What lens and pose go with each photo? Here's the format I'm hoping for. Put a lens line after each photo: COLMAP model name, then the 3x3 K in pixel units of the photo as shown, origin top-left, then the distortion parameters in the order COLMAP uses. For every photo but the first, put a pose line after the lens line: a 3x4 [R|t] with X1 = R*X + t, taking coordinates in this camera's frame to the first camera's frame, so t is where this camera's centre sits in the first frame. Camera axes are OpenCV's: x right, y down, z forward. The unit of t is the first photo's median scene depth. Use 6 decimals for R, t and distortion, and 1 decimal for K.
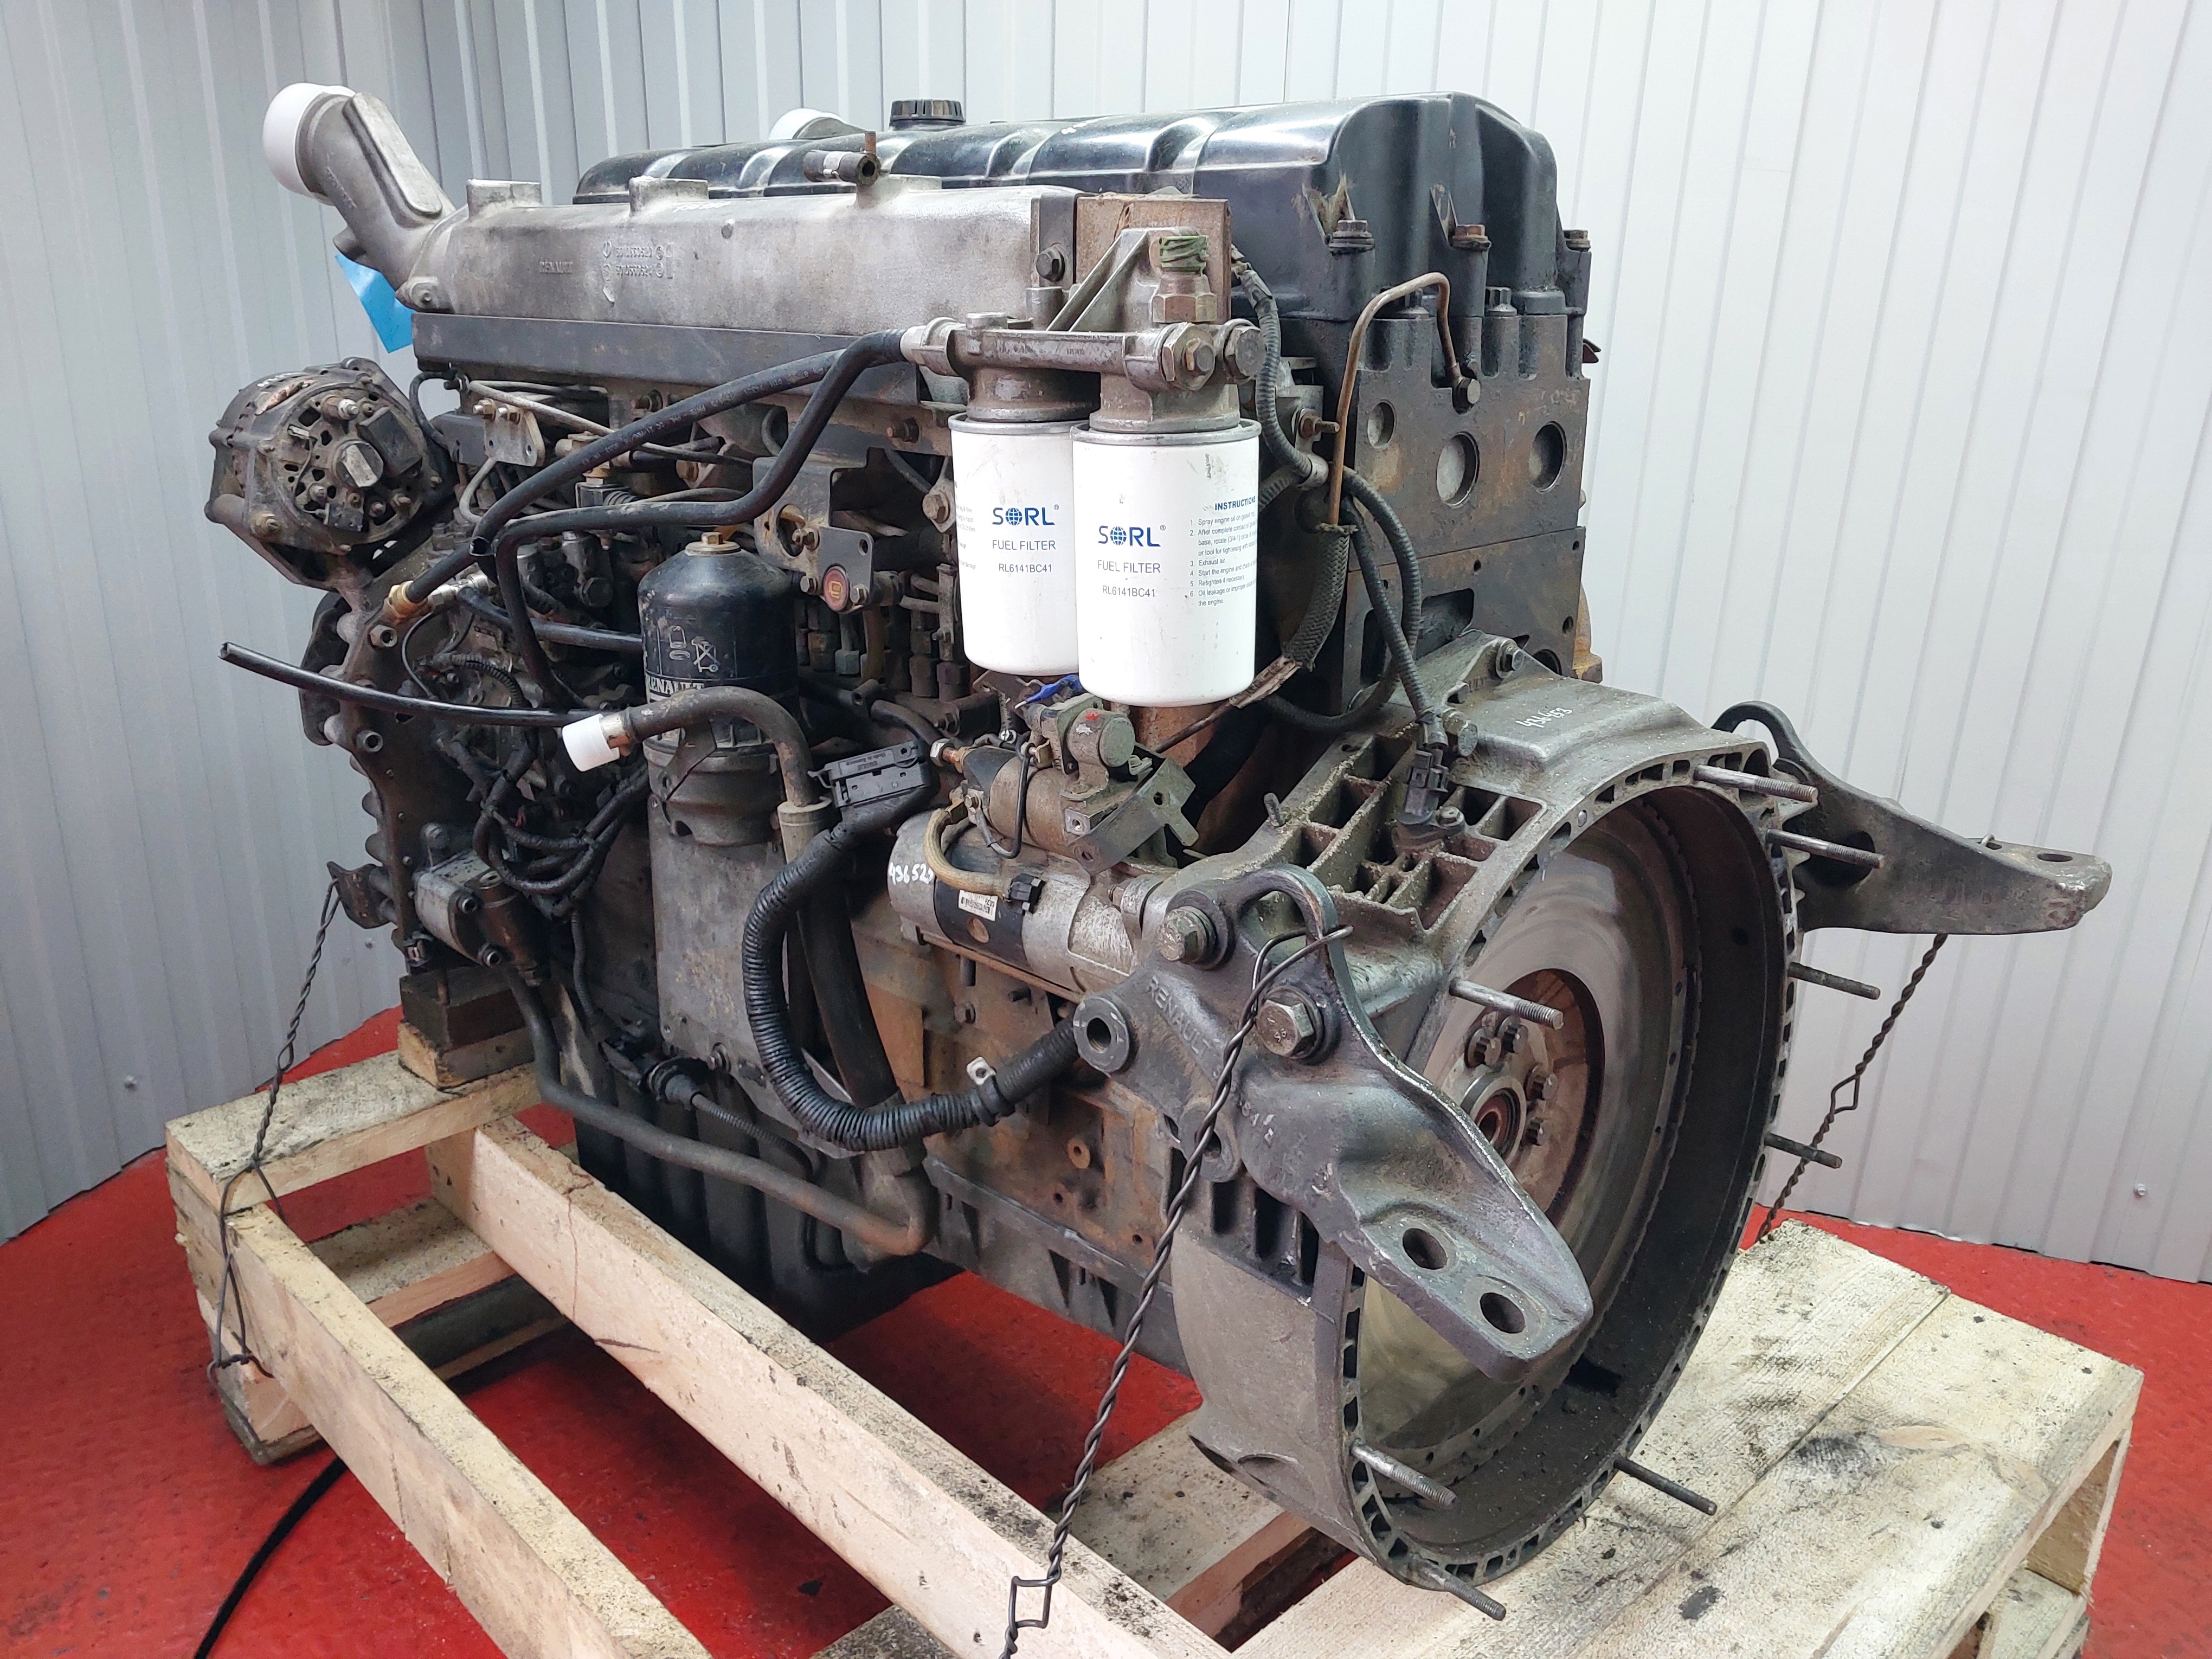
lens RADIAL K [[1747.1, 0, 1106.0], [0, 1747.1, 829.5], [0, 0, 1]] dist [0.066692, -0.307512]
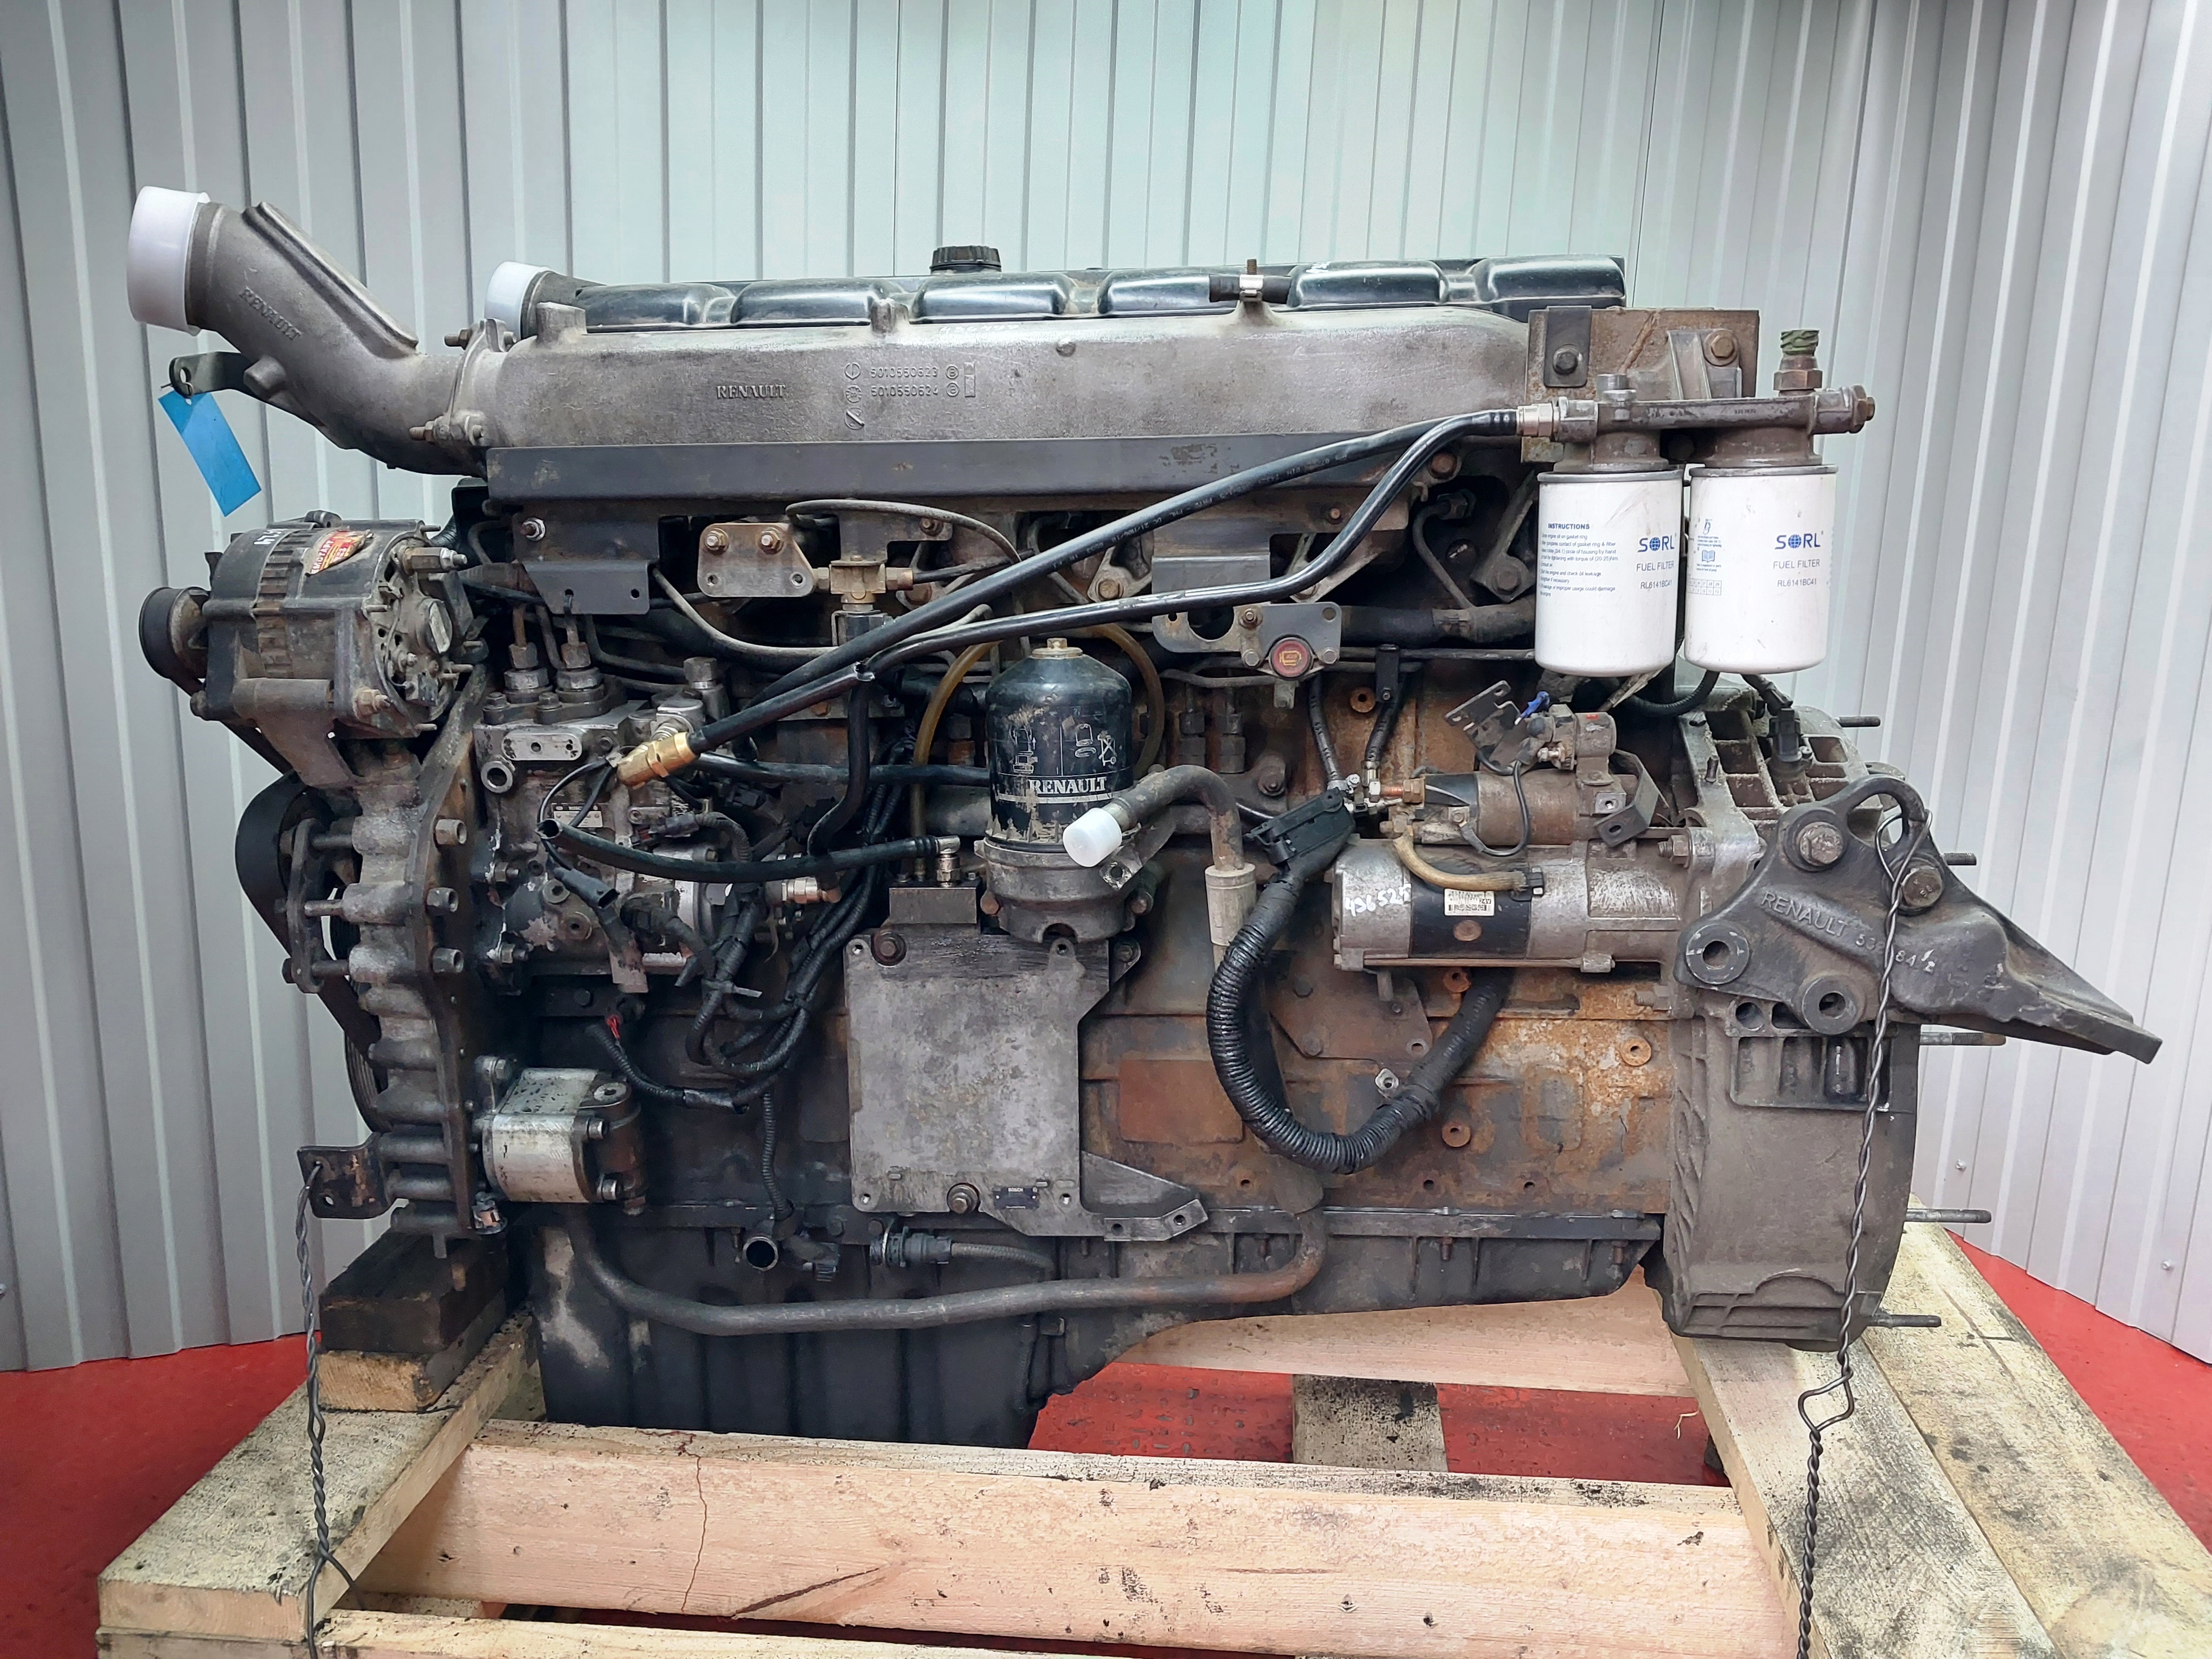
lens RADIAL K [[1747.1, 0, 1106.0], [0, 1747.1, 829.5], [0, 0, 1]] dist [0.066692, -0.307512]
pose [[0.770387, -0.144966, 0.620878, -0.801804], [0.223135, 0.973527, -0.049563, -0.002102], [-0.597256, 0.176722, 0.782339, 0.188981]]
